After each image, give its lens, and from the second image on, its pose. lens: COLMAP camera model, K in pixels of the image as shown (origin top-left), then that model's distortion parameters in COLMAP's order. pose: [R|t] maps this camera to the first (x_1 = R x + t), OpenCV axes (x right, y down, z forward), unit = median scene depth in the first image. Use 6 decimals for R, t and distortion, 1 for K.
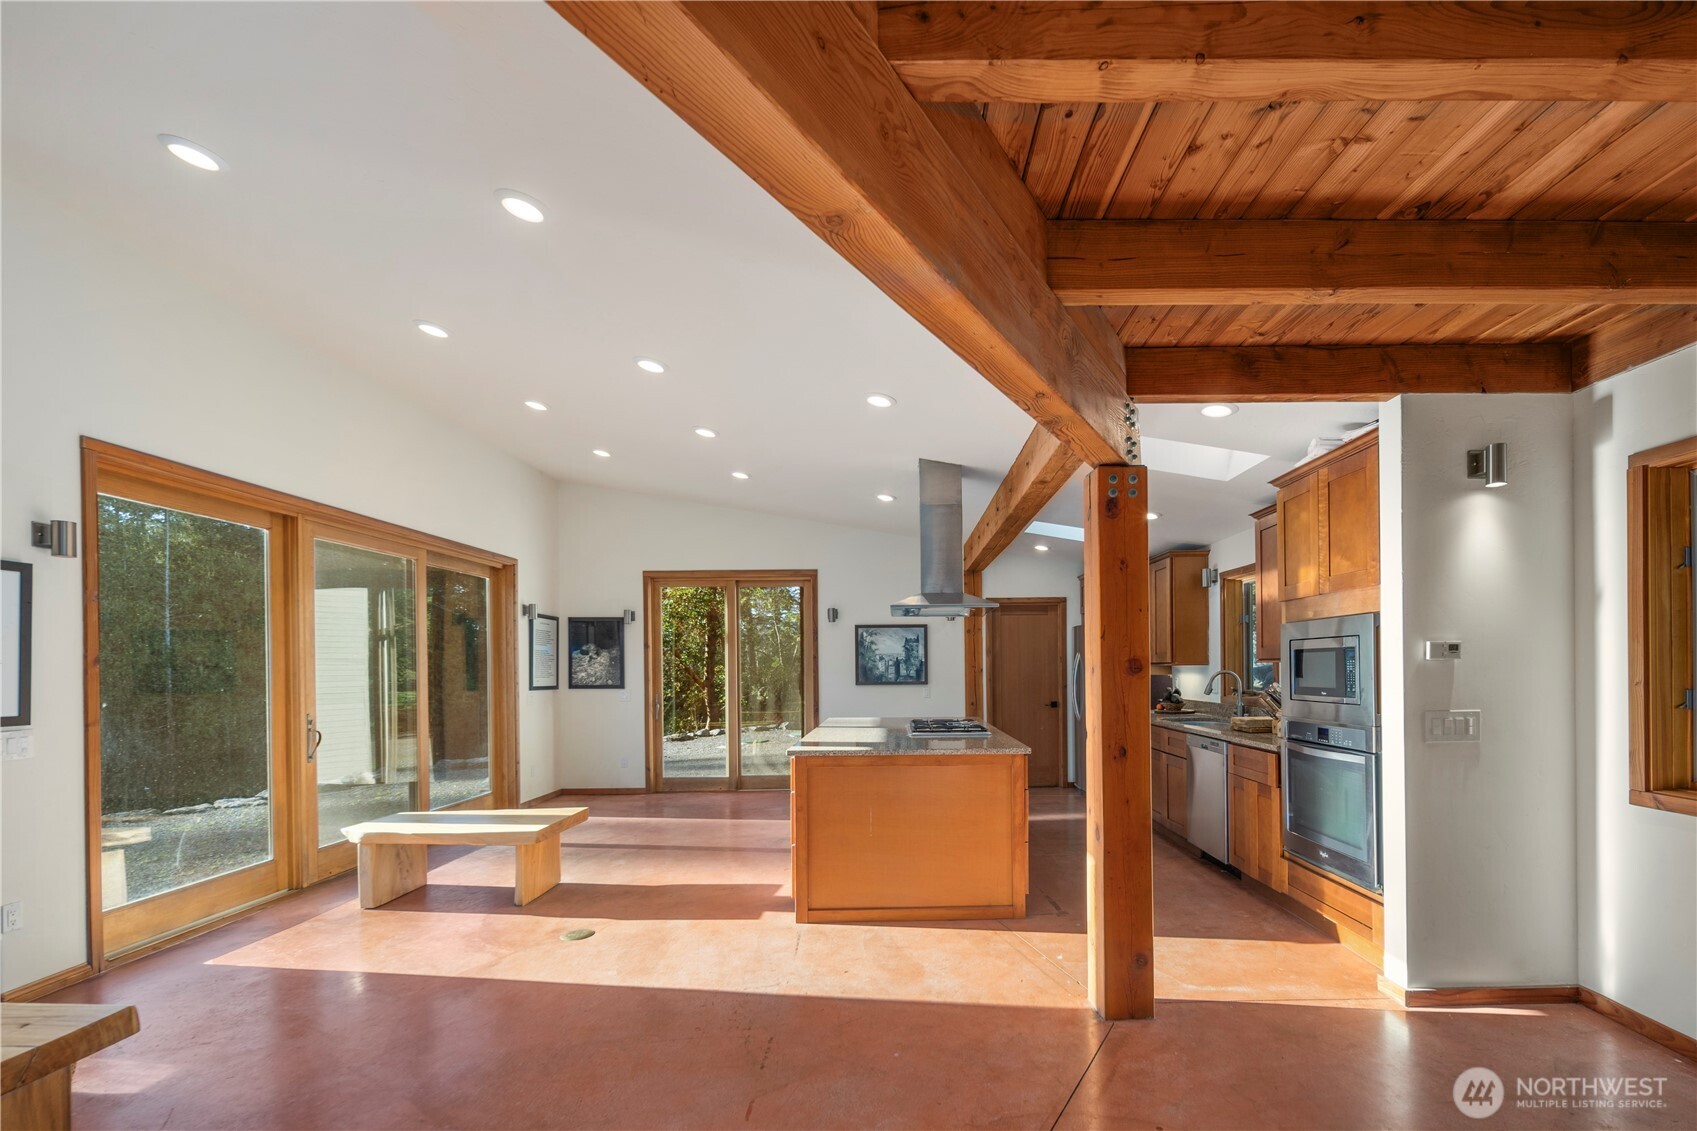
lens RADIAL K [[737.1, 0, 852.3], [0, 737.1, 556.0], [0, 0, 1]] dist [0.001573, -0.000298]
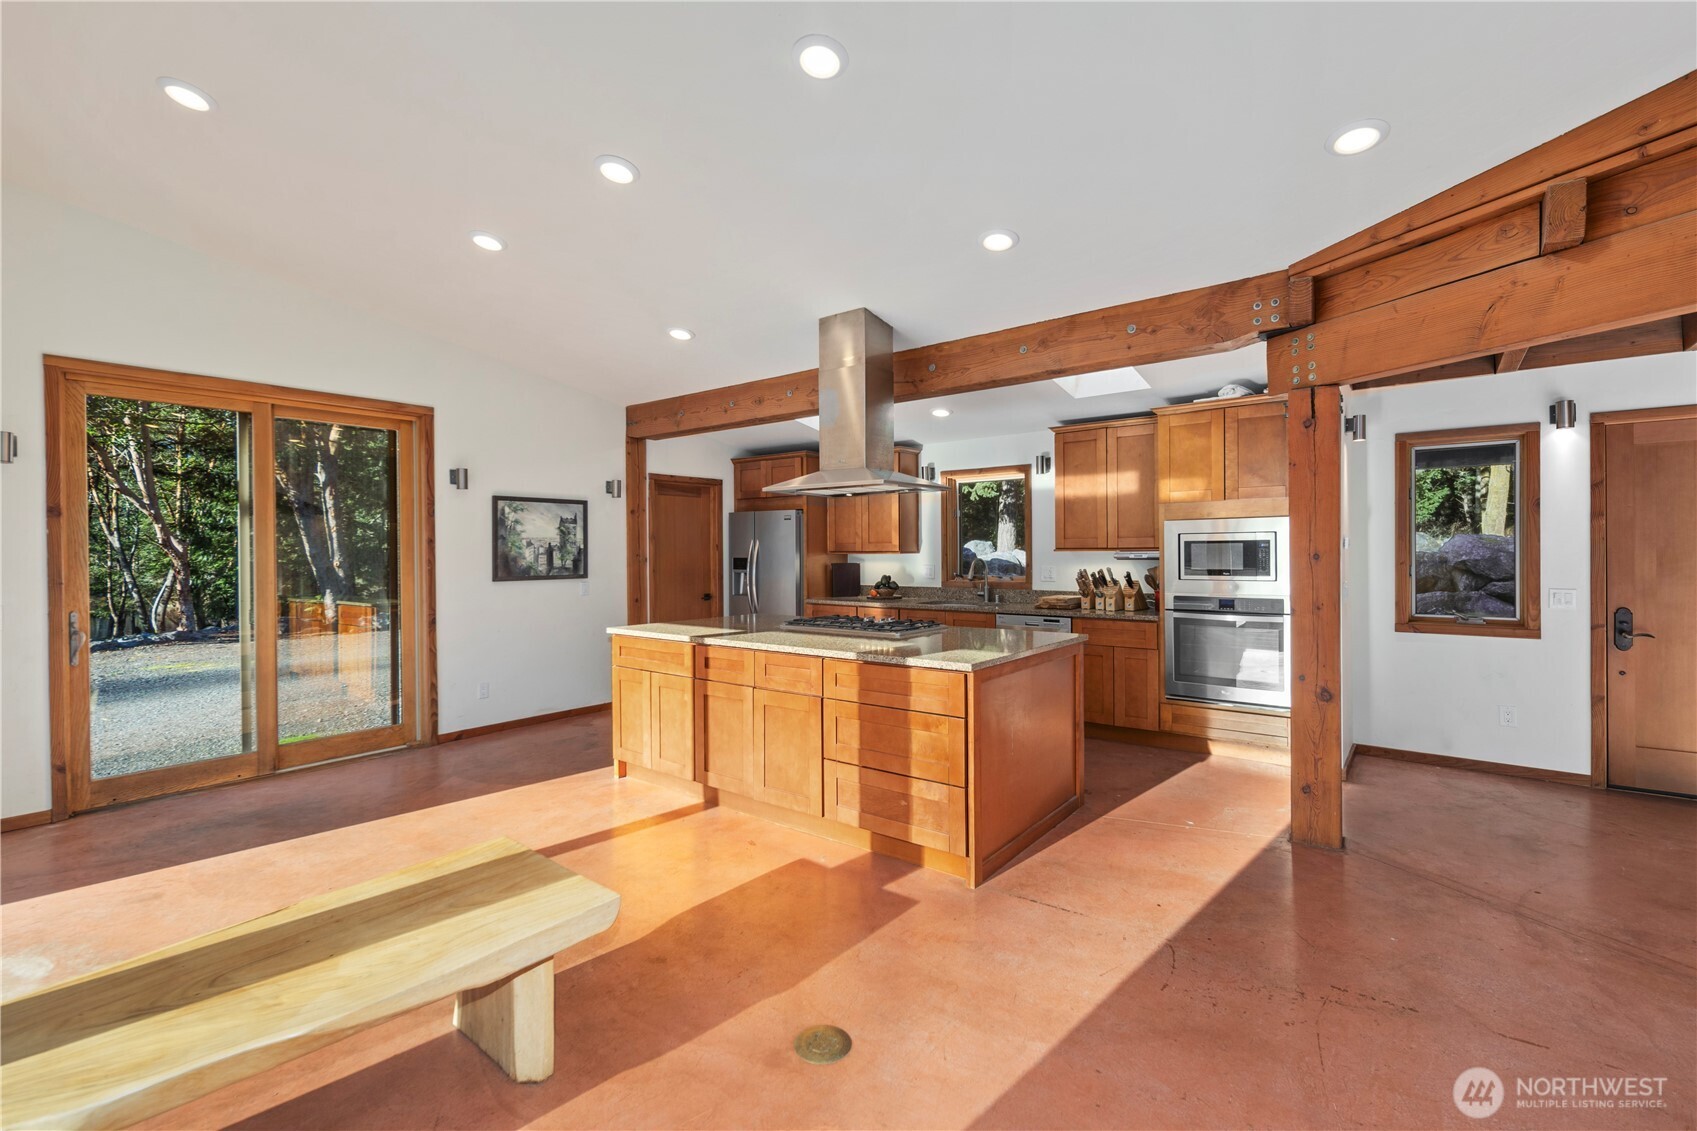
lens RADIAL K [[737.1, 0, 852.3], [0, 737.1, 556.0], [0, 0, 1]] dist [0.001573, -0.000298]
pose [[0.576482, -0.000844, 0.817110, -0.367369], [-0.120269, 0.989020, 0.085873, 0.050798], [-0.808211, -0.147777, 0.570050, 0.332679]]
